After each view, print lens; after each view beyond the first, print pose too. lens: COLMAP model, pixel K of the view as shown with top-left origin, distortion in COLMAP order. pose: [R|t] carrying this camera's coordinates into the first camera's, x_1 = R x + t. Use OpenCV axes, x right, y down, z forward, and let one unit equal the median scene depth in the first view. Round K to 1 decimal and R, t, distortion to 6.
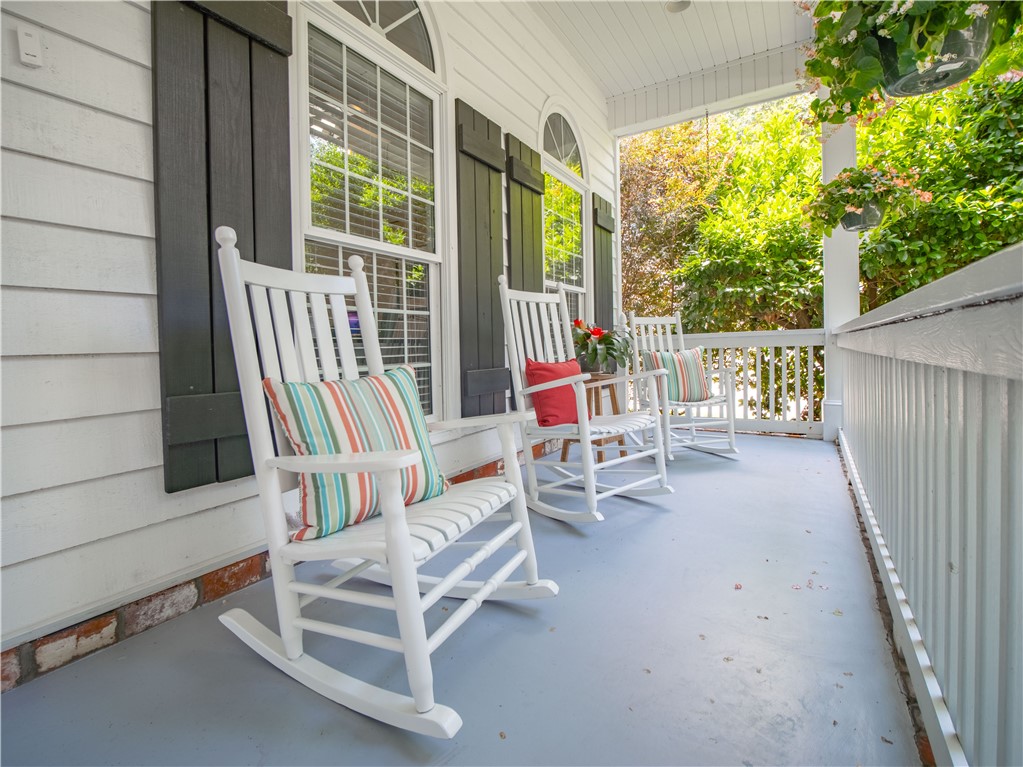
lens RADIAL K [[472.7, 0, 511.5], [0, 472.7, 383.5], [0, 0, 1]] dist [-0.021592, -0.000172]
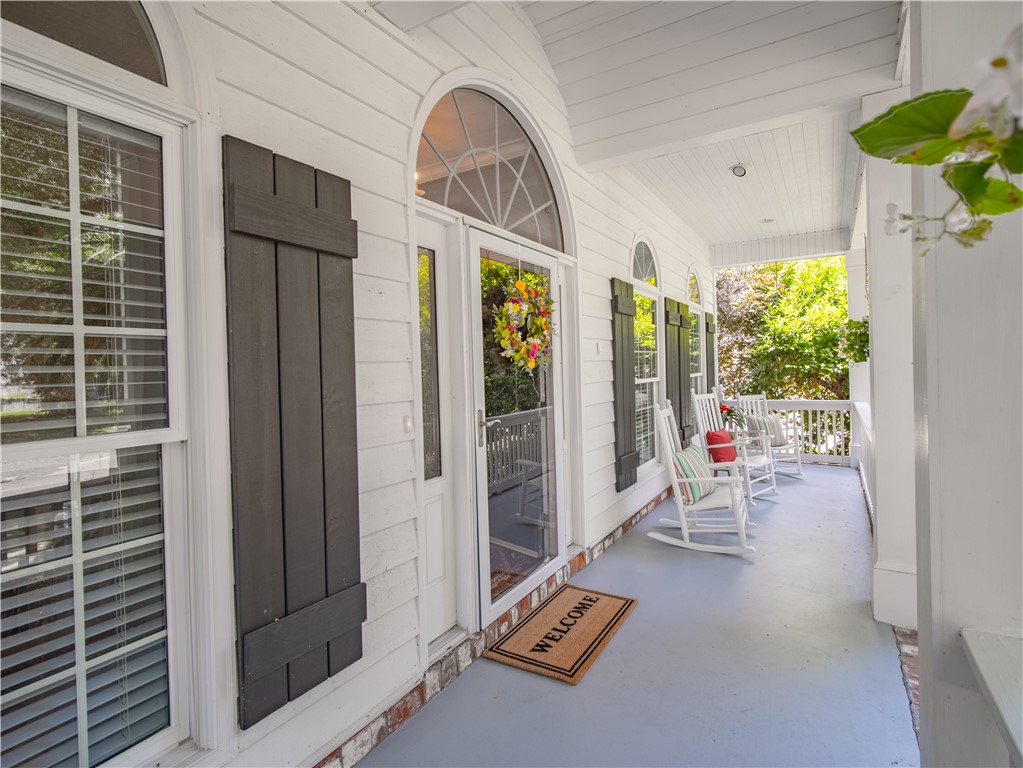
lens RADIAL K [[519.0, 0, 511.5], [0, 519.0, 384.0], [0, 0, 1]] dist [-0.028854, -0.000188]
pose [[0.999991, -0.003444, 0.002461, -0.450760], [0.003504, 0.999682, -0.024960, -0.109693], [-0.002374, 0.024968, 0.999685, -0.684103]]
